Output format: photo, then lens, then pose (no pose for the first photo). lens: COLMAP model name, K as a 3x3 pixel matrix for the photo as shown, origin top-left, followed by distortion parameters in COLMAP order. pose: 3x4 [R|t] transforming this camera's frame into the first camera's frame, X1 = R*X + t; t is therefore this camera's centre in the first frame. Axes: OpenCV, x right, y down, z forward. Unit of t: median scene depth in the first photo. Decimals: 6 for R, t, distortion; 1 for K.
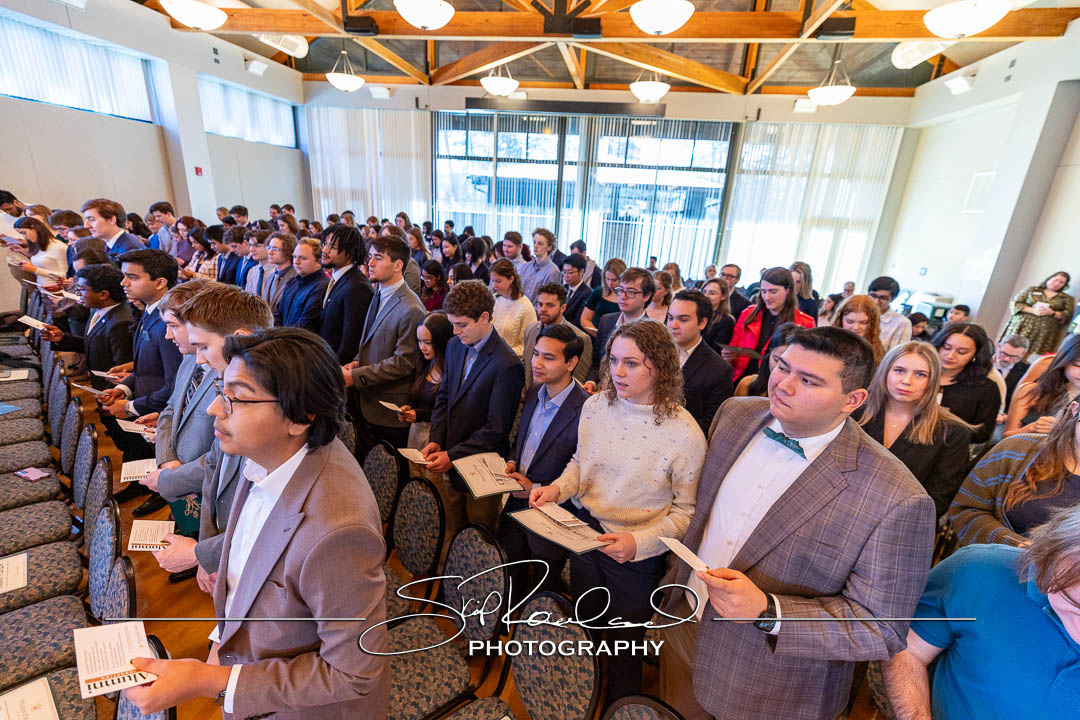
lens RADIAL K [[488.3, 0, 549.5], [0, 488.3, 361.4], [0, 0, 1]] dist [0.009684, 0.000623]
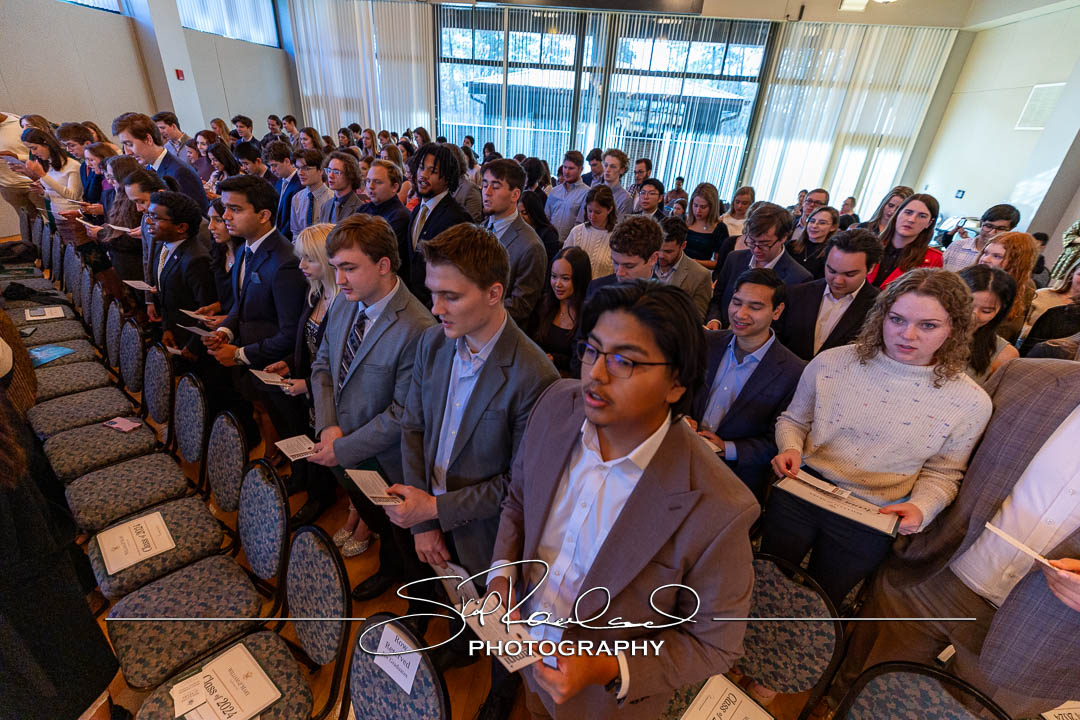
lens RADIAL K [[488.3, 0, 538.5], [0, 488.3, 360.1], [0, 0, 1]] dist [0.009684, 0.000623]
pose [[0.999520, -0.007101, 0.030169, -0.110296], [0.002461, 0.988507, 0.151157, -0.011986], [-0.030895, -0.151010, 0.988049, 0.028614]]
